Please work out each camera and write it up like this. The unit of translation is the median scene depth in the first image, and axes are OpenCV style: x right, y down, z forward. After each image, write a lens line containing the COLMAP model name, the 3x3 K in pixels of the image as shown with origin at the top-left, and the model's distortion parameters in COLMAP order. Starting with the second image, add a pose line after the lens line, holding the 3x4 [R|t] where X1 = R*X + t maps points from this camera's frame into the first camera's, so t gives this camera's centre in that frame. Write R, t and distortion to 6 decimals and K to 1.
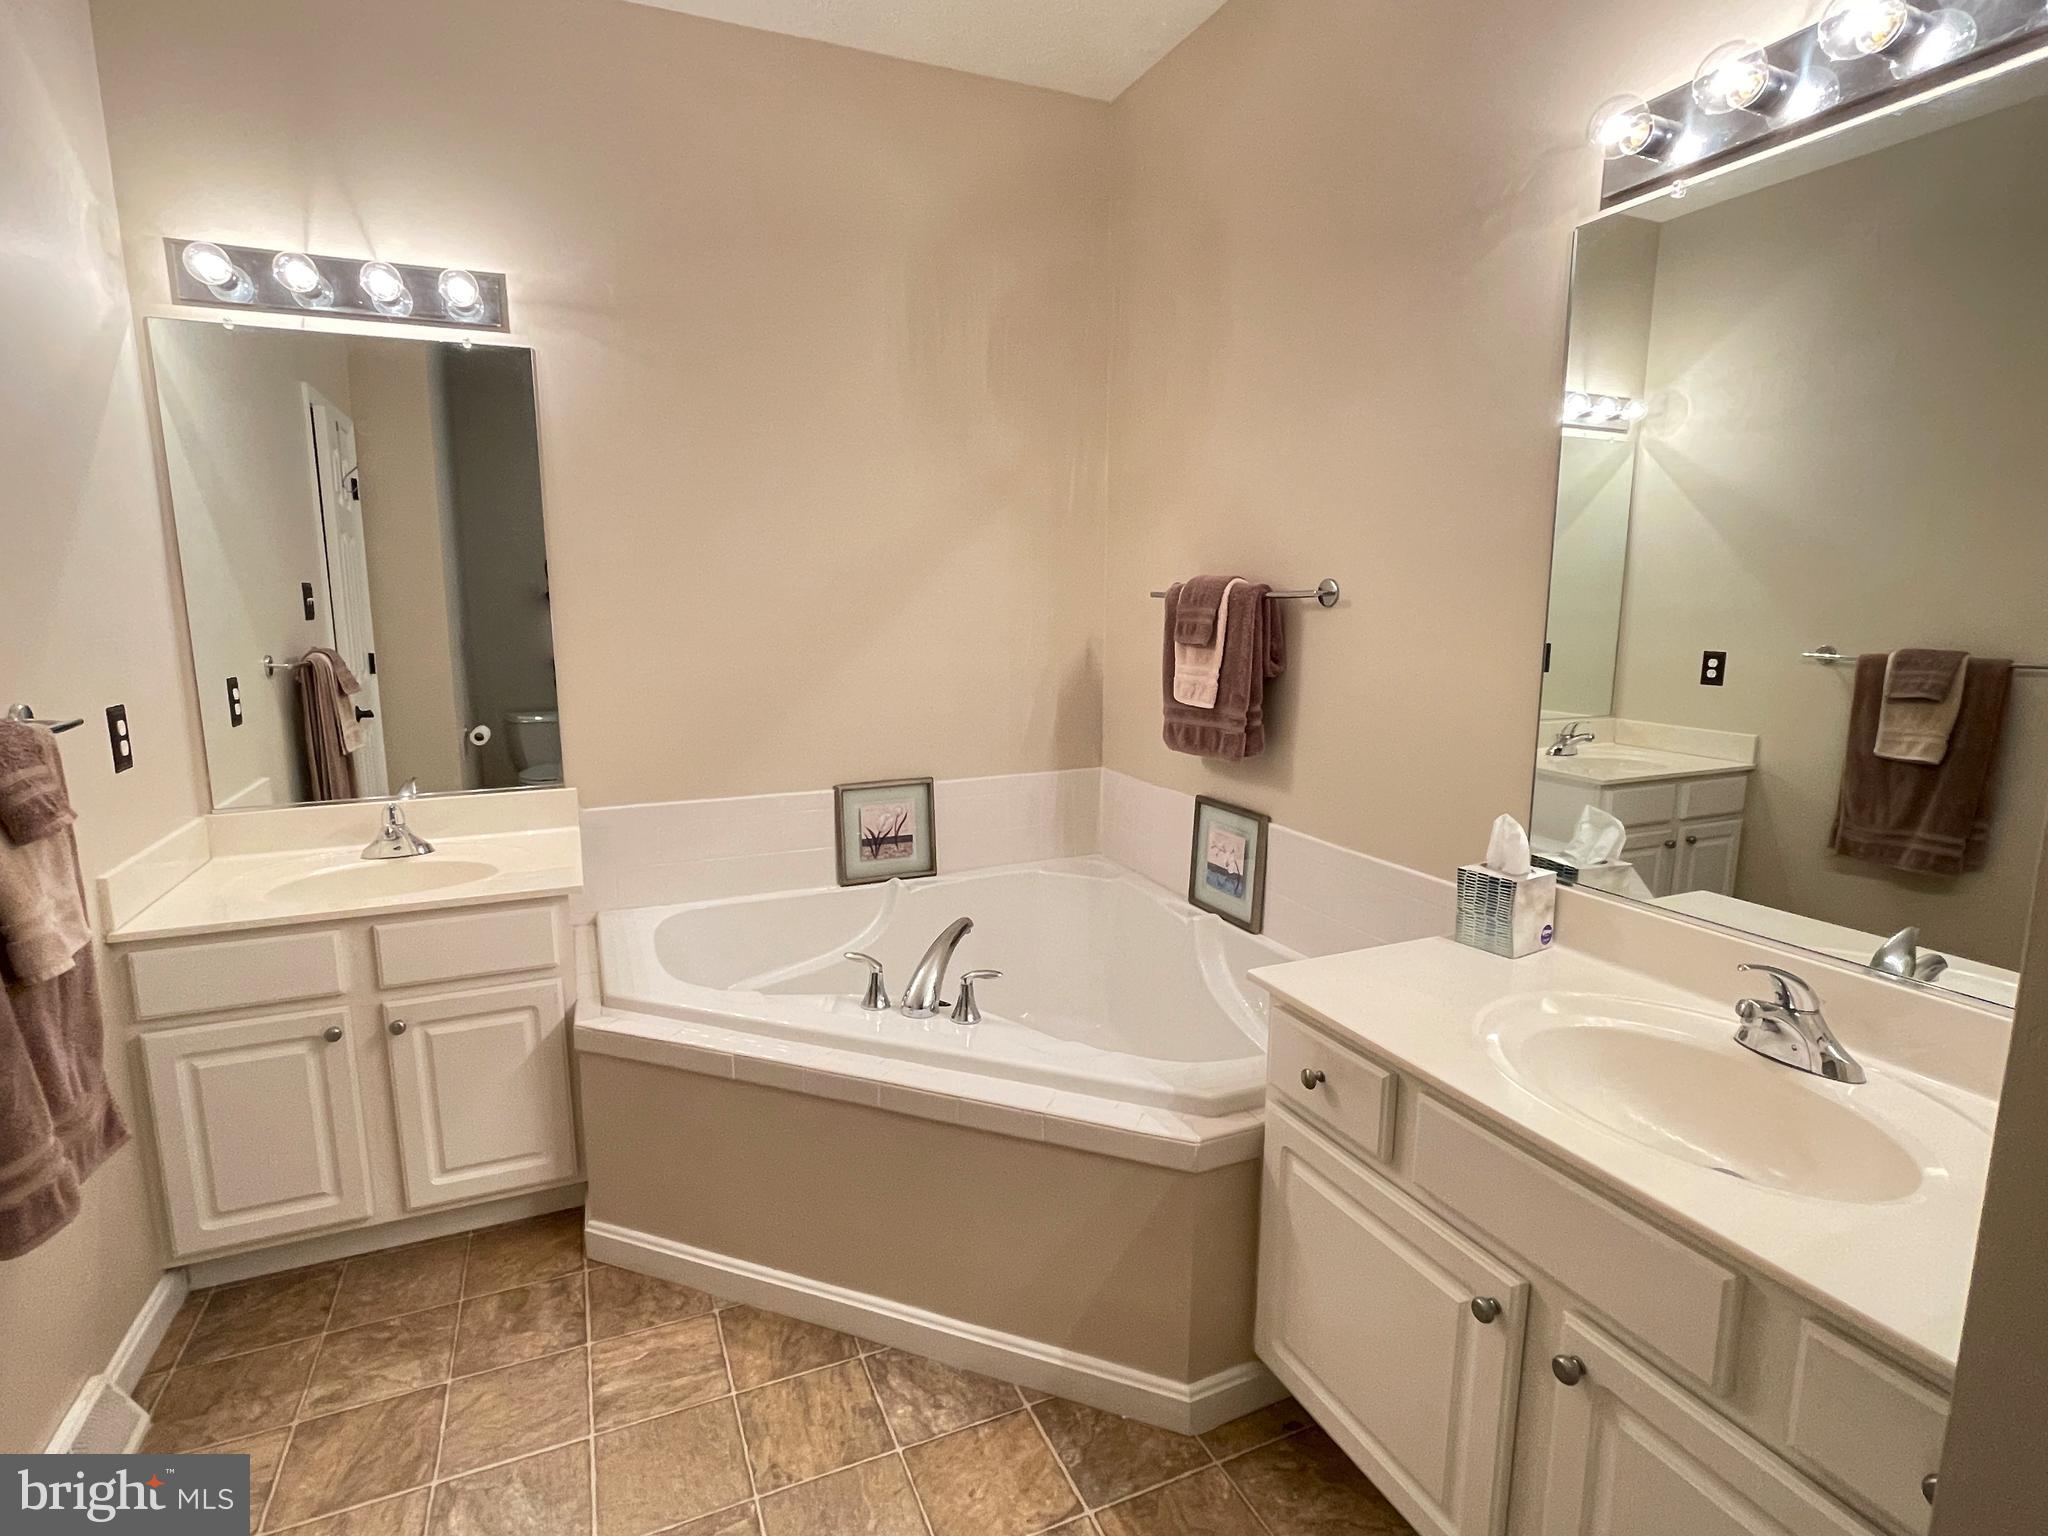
lens RADIAL K [[1017.0, 0, 1034.3], [0, 1017.0, 775.6], [0, 0, 1]] dist [0.002963, 0.000129]
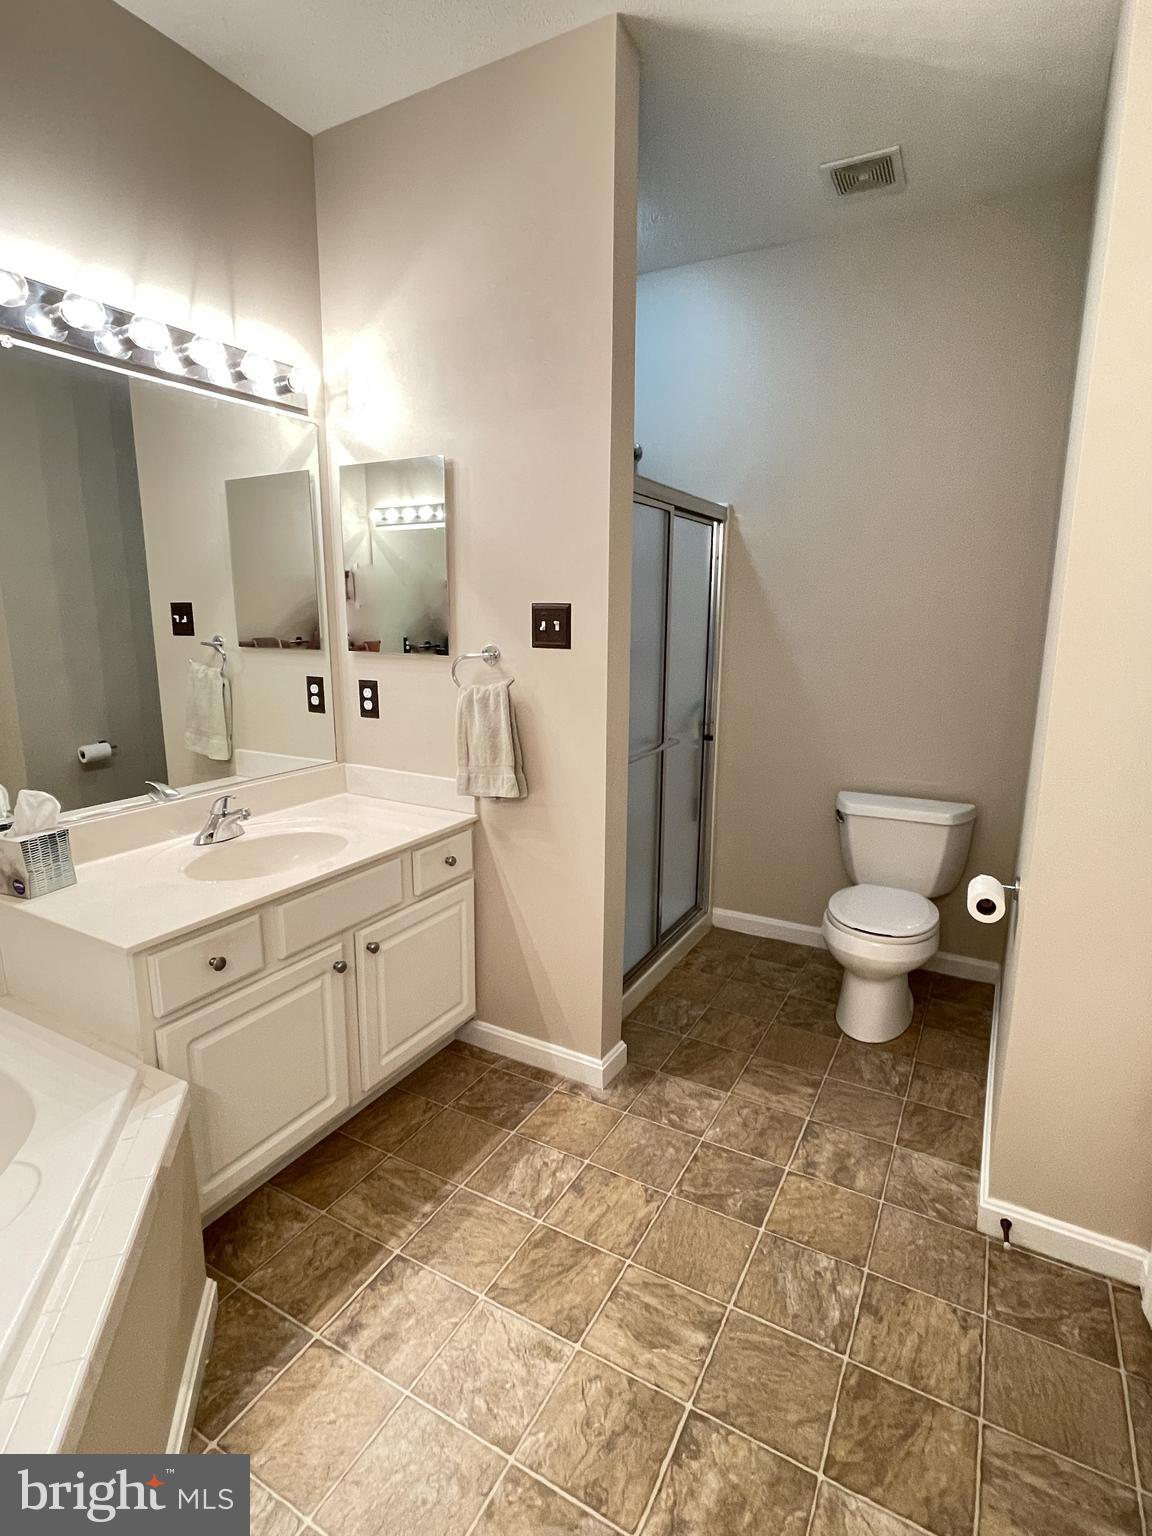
lens RADIAL K [[762.8, 0, 584.7], [0, 762.8, 766.8], [0, 0, 1]] dist [0.002963, 0.000129]
pose [[-0.595745, -0.173235, 0.784269, -0.895695], [0.107877, 0.950356, 0.291866, -0.245831], [-0.795896, 0.258482, -0.547482, 1.407173]]
